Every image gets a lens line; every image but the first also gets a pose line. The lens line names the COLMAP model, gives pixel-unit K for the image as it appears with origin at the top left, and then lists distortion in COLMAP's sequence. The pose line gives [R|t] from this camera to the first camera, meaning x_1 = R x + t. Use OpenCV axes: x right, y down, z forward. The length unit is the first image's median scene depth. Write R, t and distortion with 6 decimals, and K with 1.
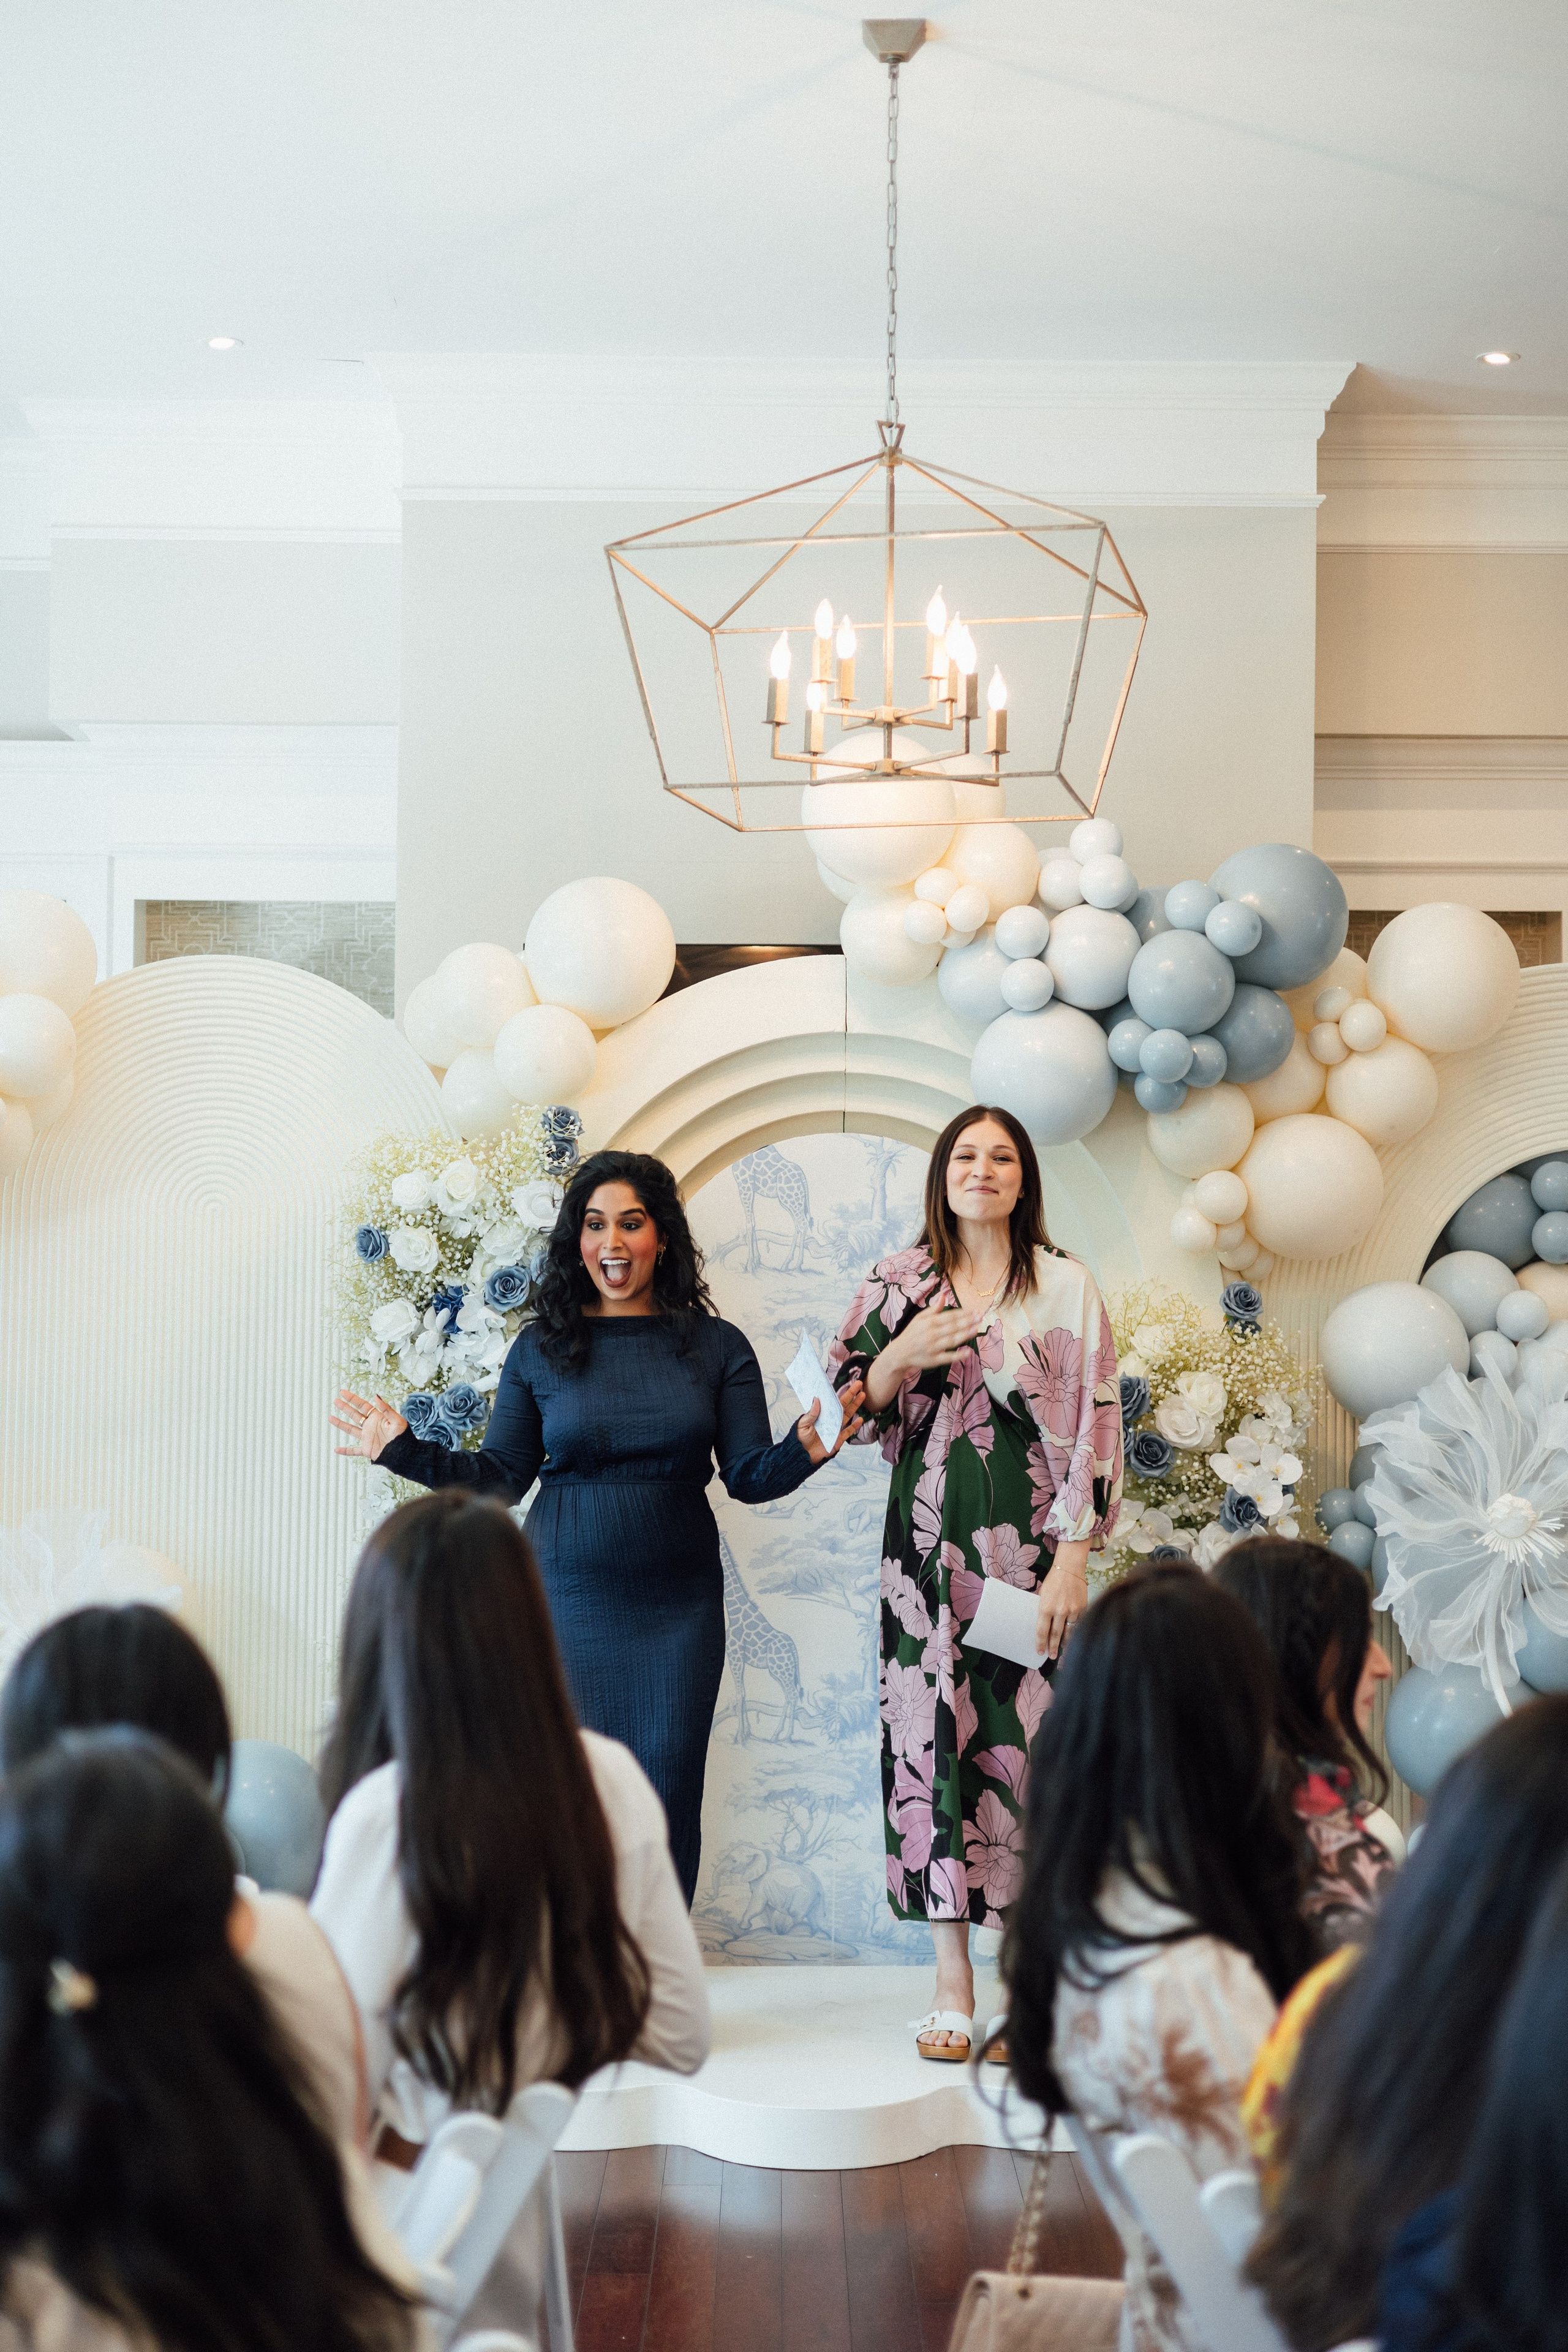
lens RADIAL K [[3271.4, 0, 793.9], [0, 3271.4, 1172.3], [0, 0, 1]] dist [0.009674, 0.000000]
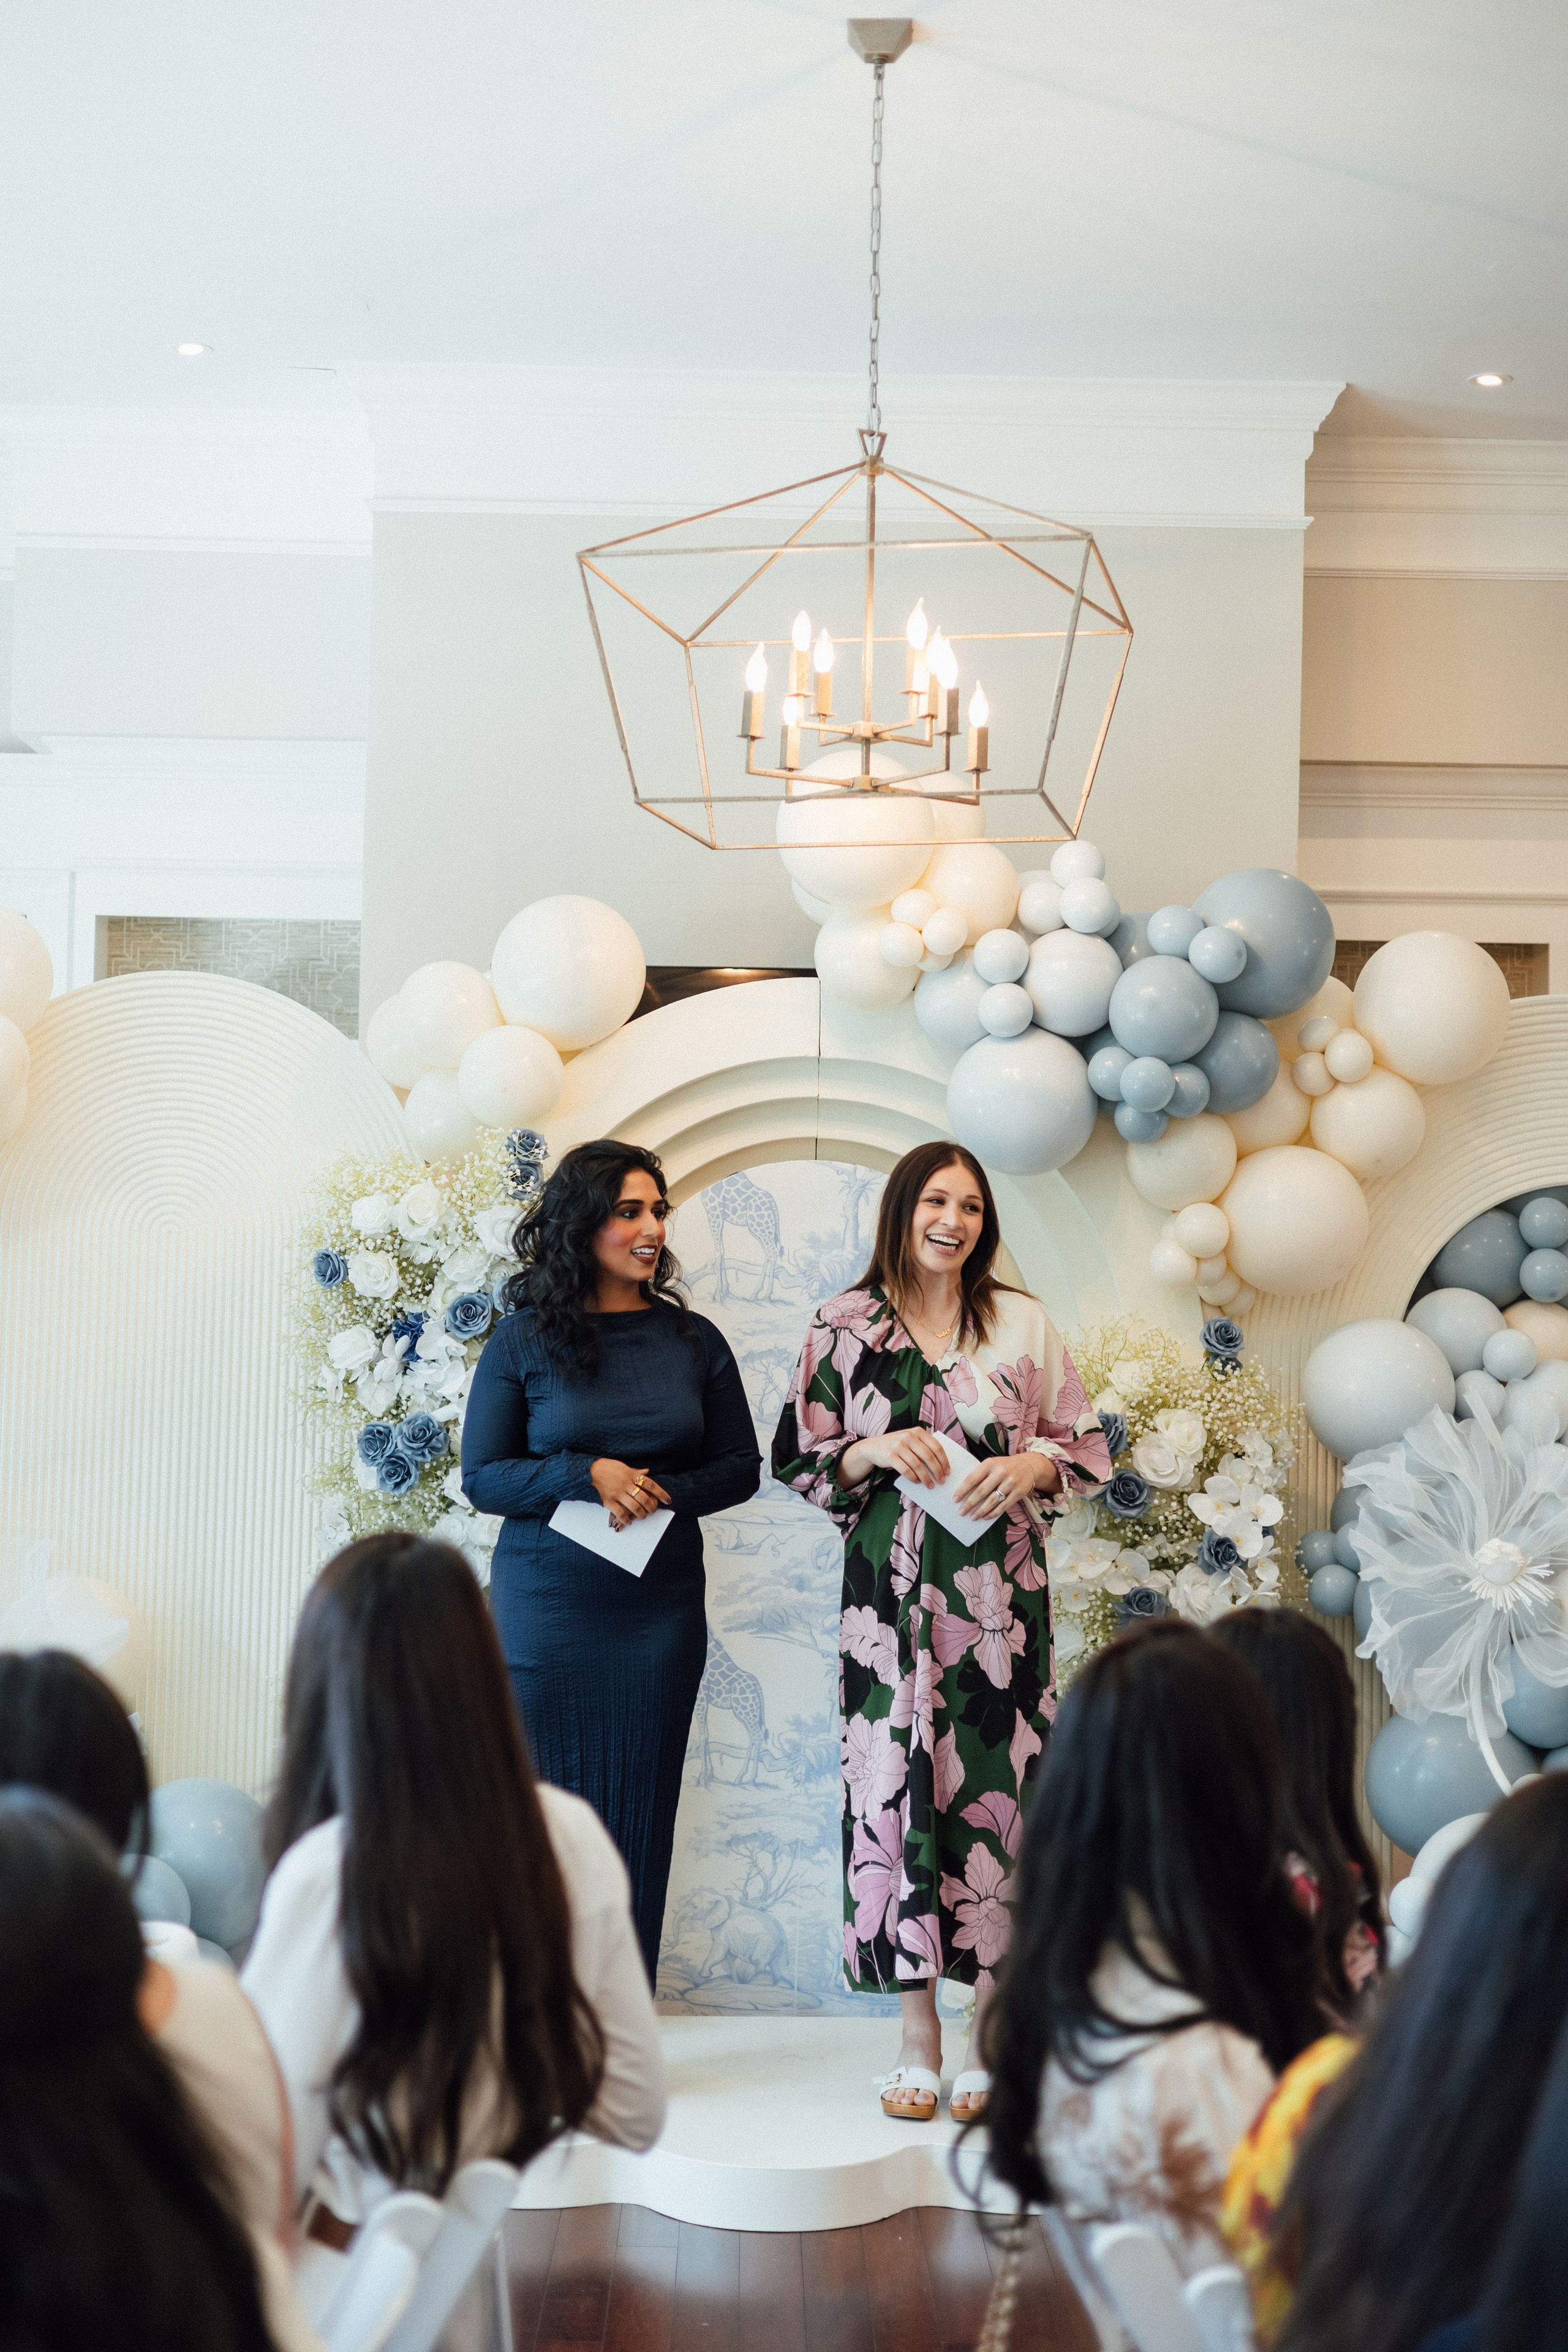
lens RADIAL K [[3271.4, 0, 771.0], [0, 3271.4, 1163.7], [0, 0, 1]] dist [0.009674, 0.000000]
pose [[0.999934, 0.011120, 0.002985, -0.001052], [-0.011084, 0.999867, -0.011958, 0.000867], [-0.003117, 0.011924, 0.999924, 0.025384]]
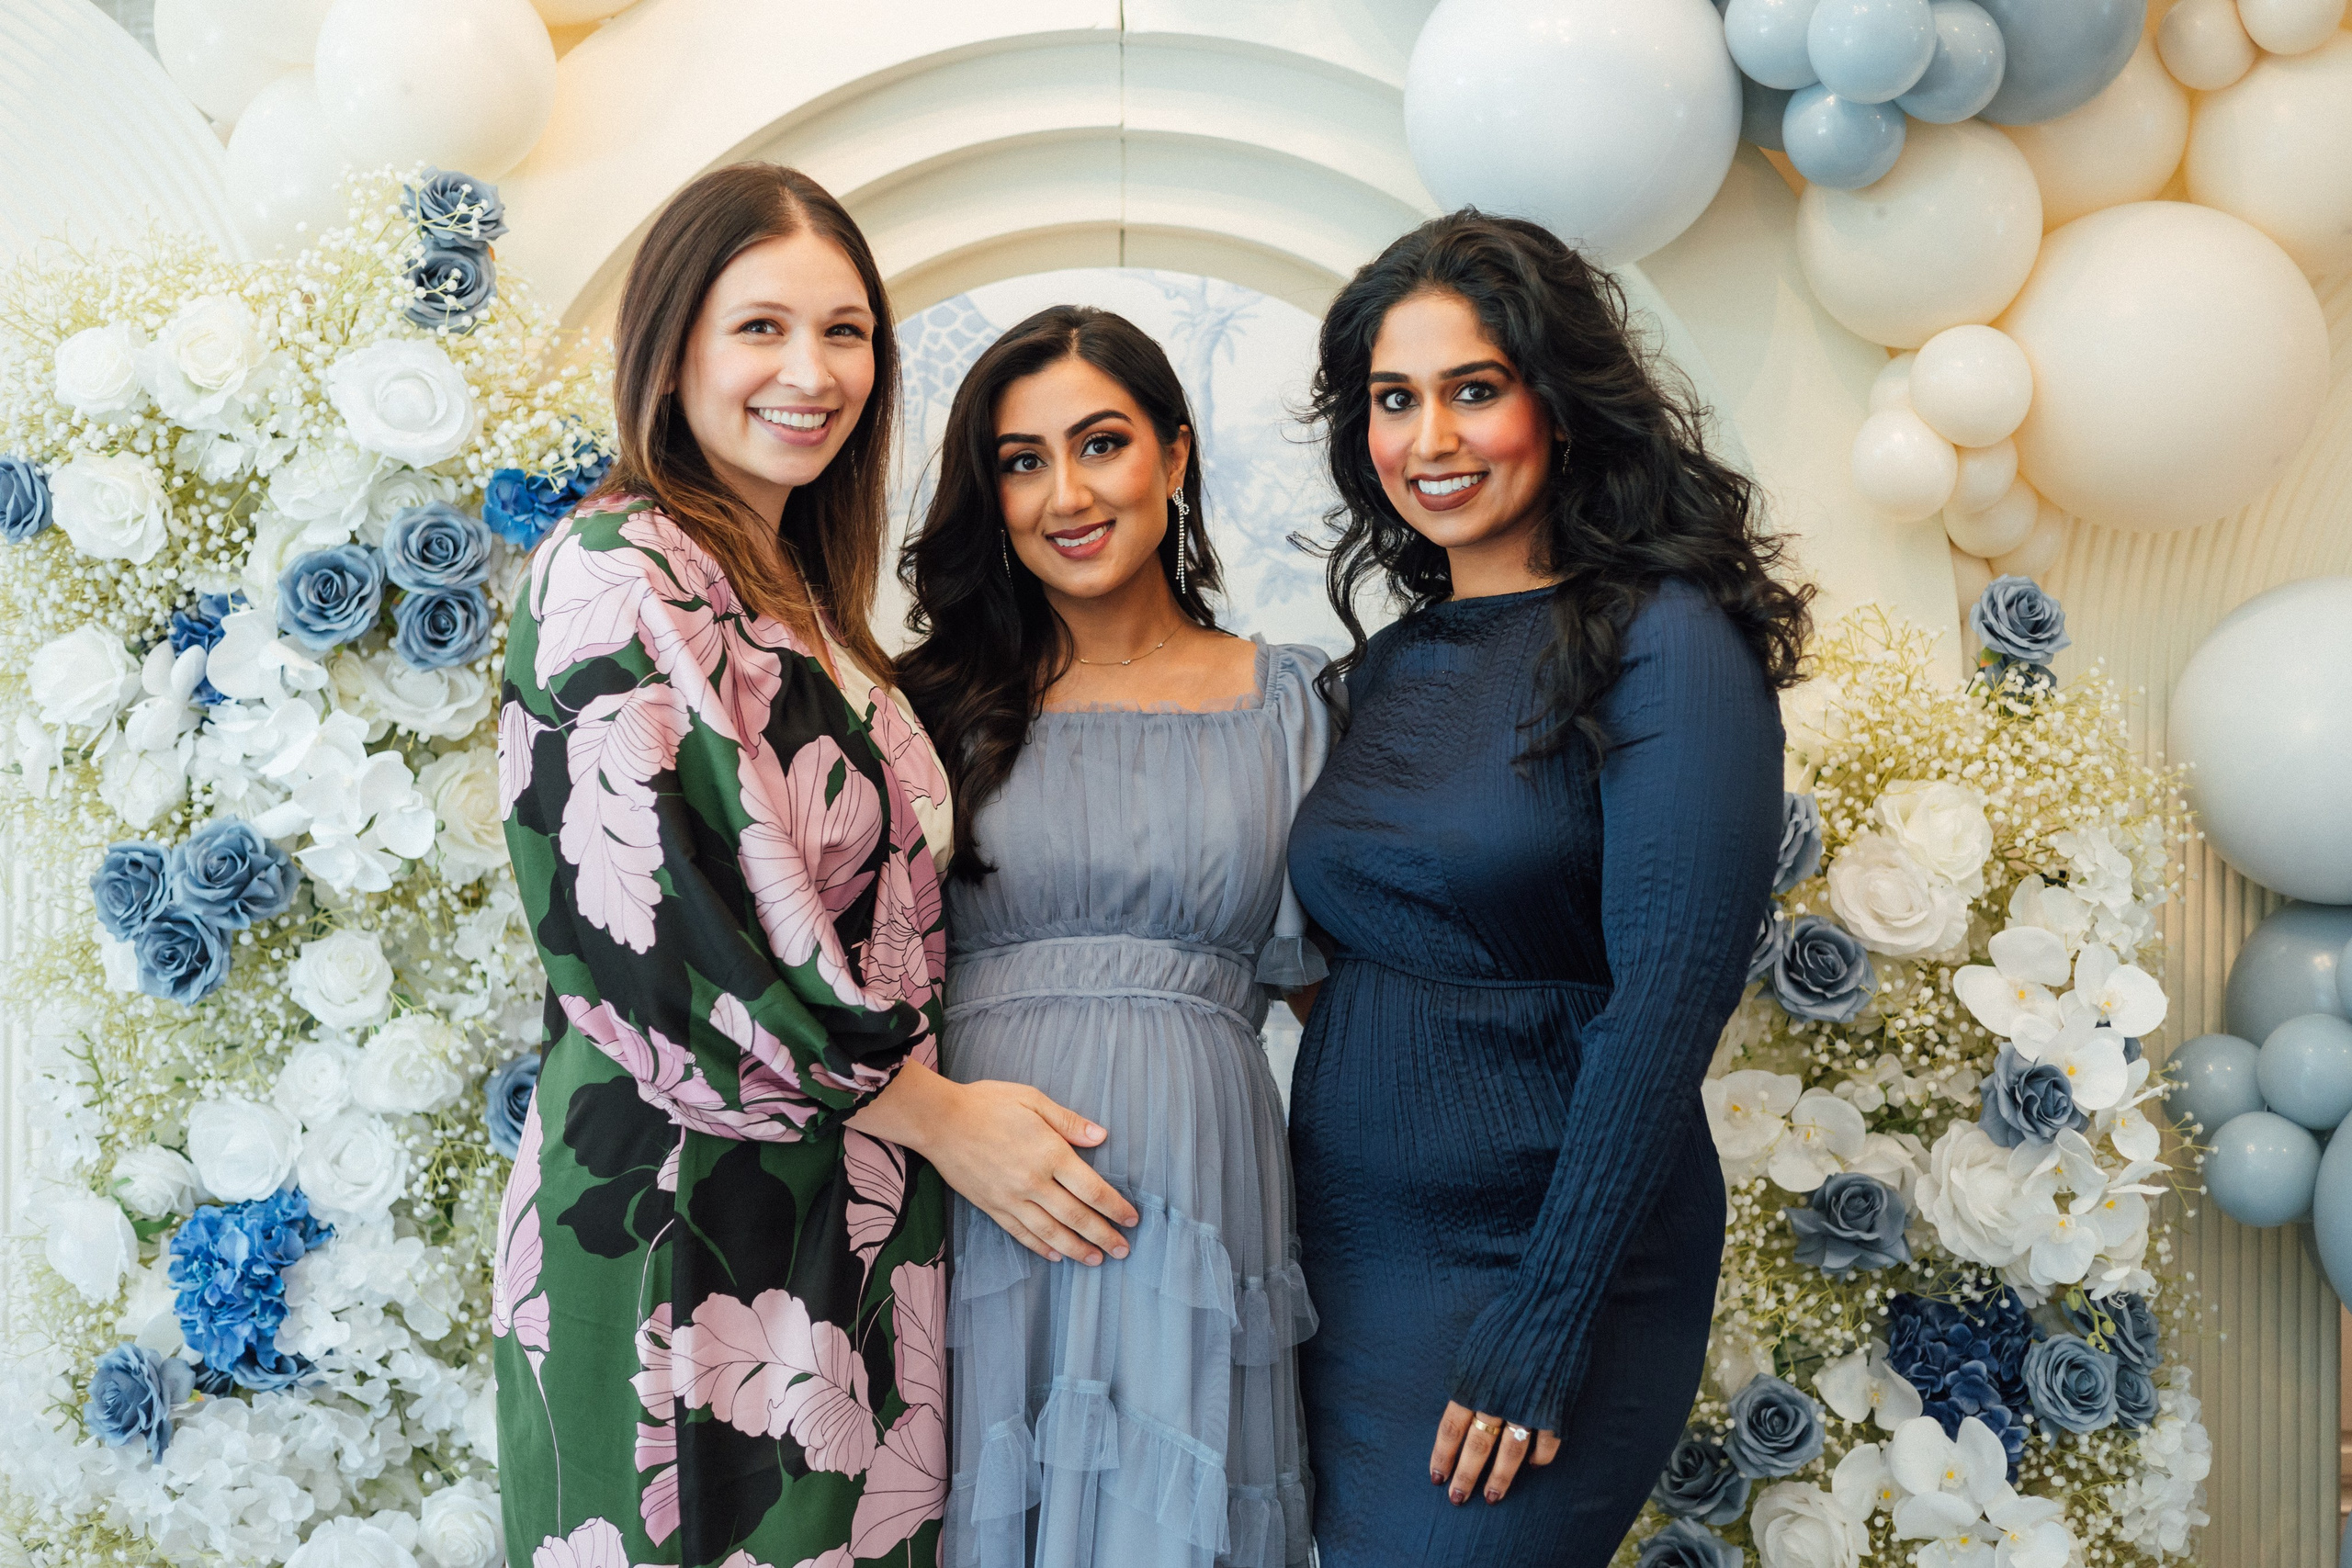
lens RADIAL K [[3271.1, 0, 1184.1], [0, 3271.1, 791.2], [0, 0, 1]] dist [0.009674, 0.000000]
pose [[0.999761, -0.006990, 0.020701, 0.014974], [0.005710, 0.998105, 0.061267, 0.034900], [-0.021090, -0.061134, 0.997907, 0.564344]]
